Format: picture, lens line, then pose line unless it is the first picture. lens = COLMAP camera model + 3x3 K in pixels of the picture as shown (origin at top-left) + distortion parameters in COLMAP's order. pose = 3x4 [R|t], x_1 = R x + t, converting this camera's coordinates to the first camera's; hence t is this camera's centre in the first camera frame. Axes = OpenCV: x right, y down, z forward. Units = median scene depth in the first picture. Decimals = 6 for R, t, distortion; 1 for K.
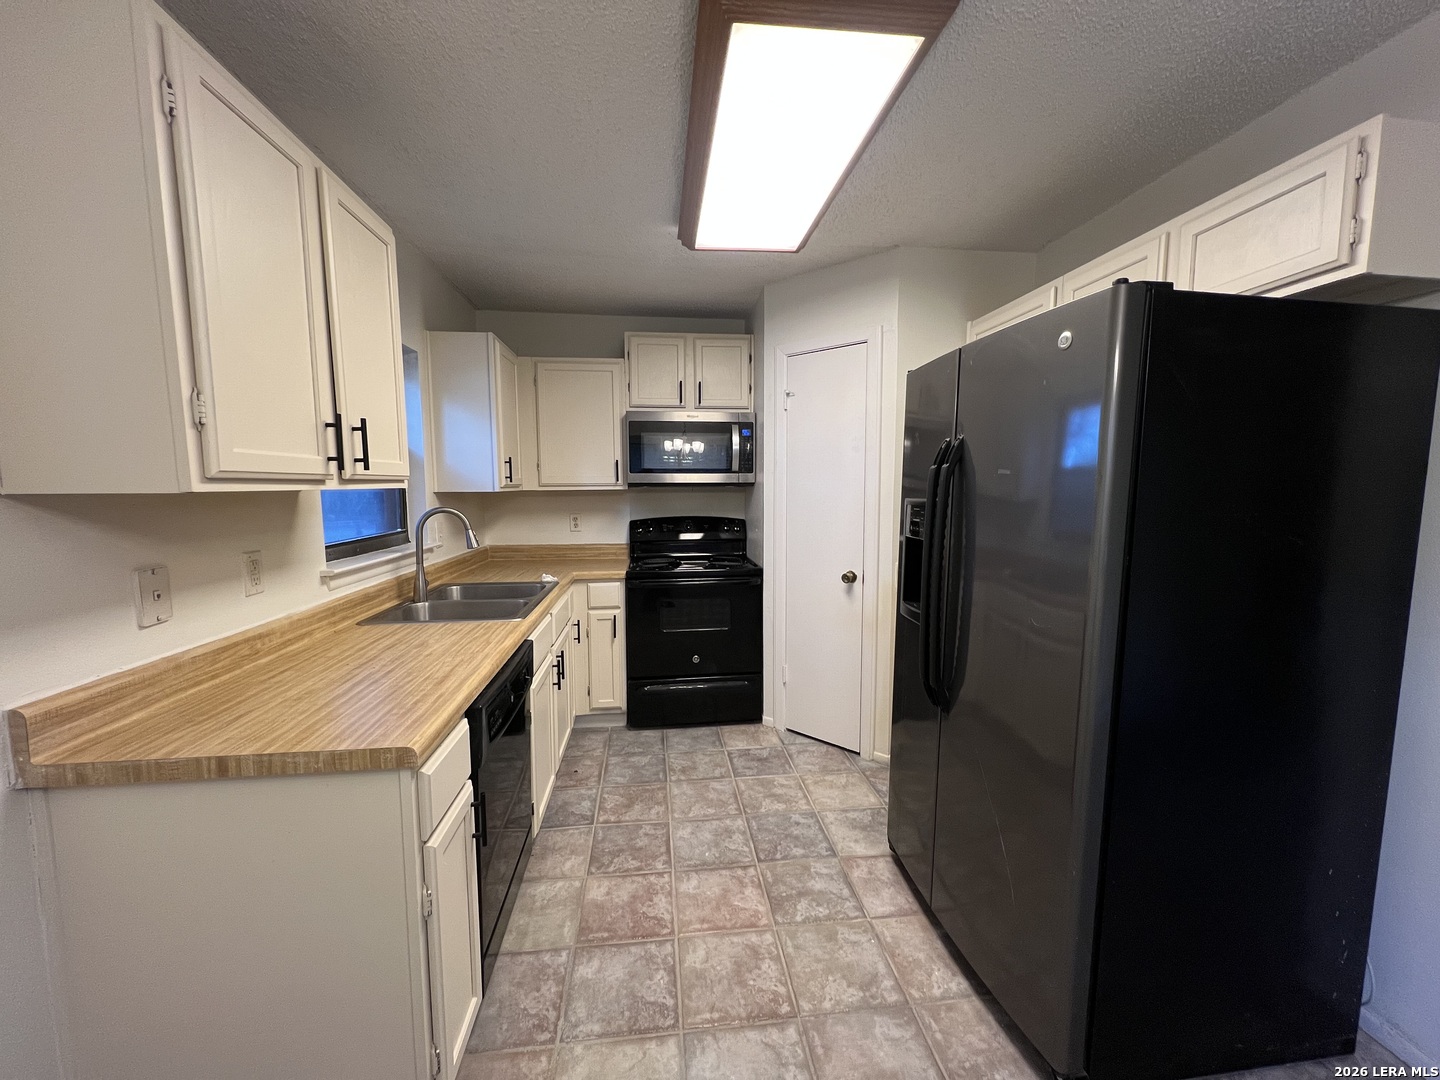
lens RADIAL K [[577.0, 0, 720.5], [0, 577.0, 545.8], [0, 0, 1]] dist [-0.001439, -0.000126]
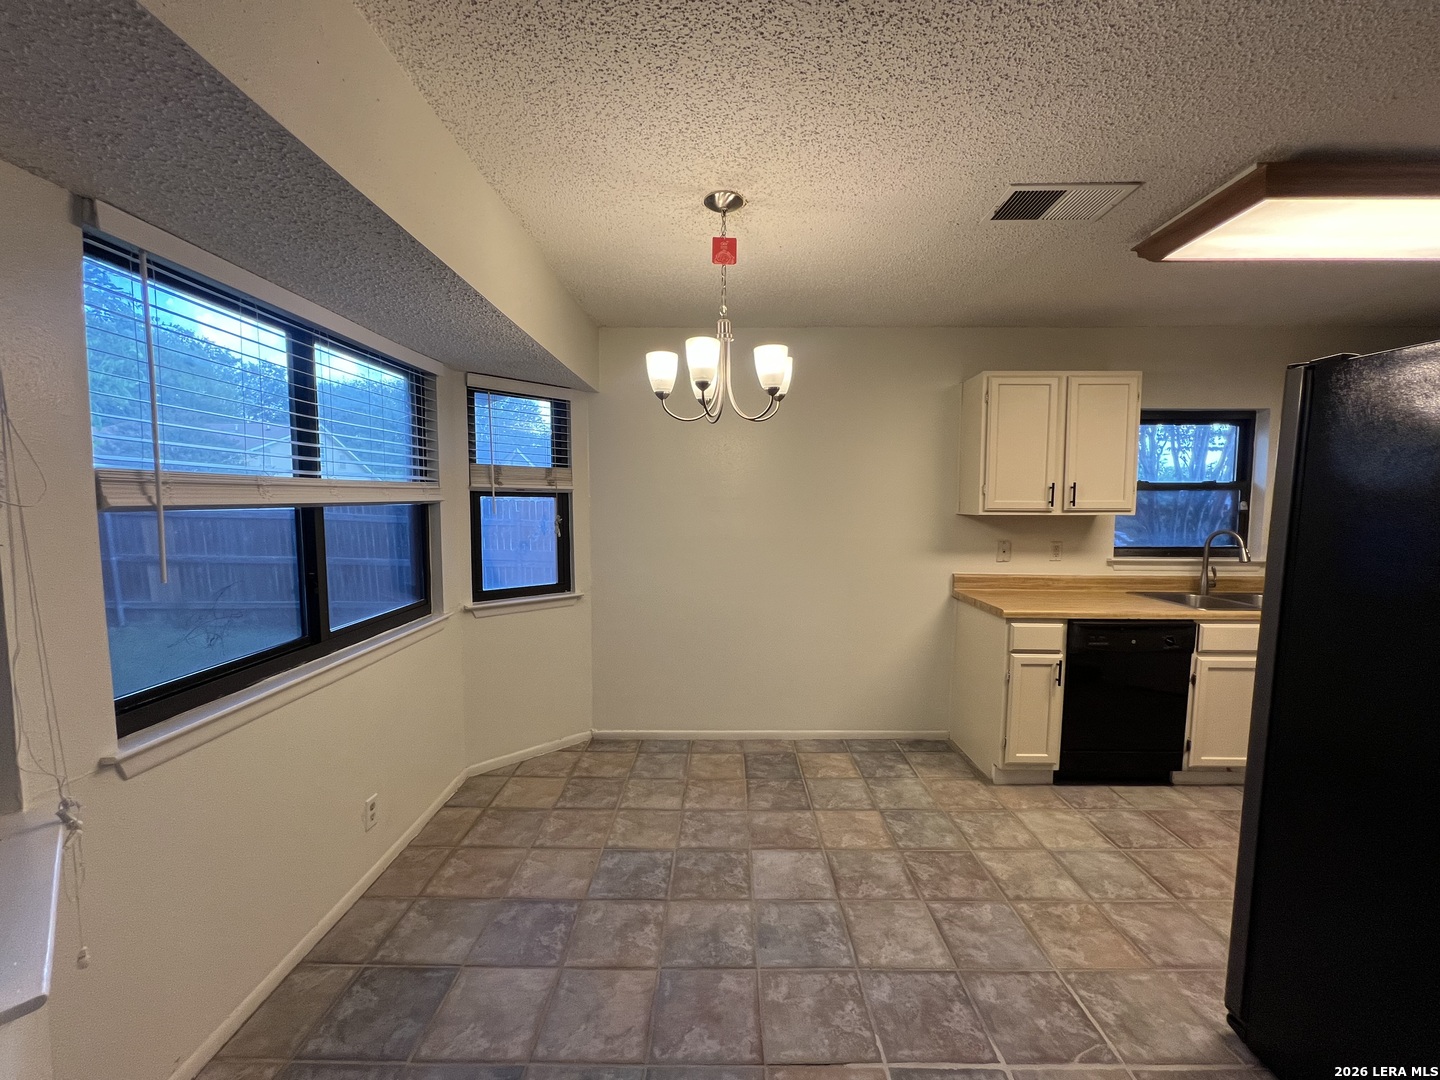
lens RADIAL K [[580.9, 0, 713.4], [0, 580.9, 545.9], [0, 0, 1]] dist [-0.001177, -0.000058]
pose [[-0.134022, 0.075197, -0.988121, 1.622861], [-0.107974, 0.990072, 0.089991, -0.034183], [0.985079, 0.118752, -0.124572, -0.032846]]
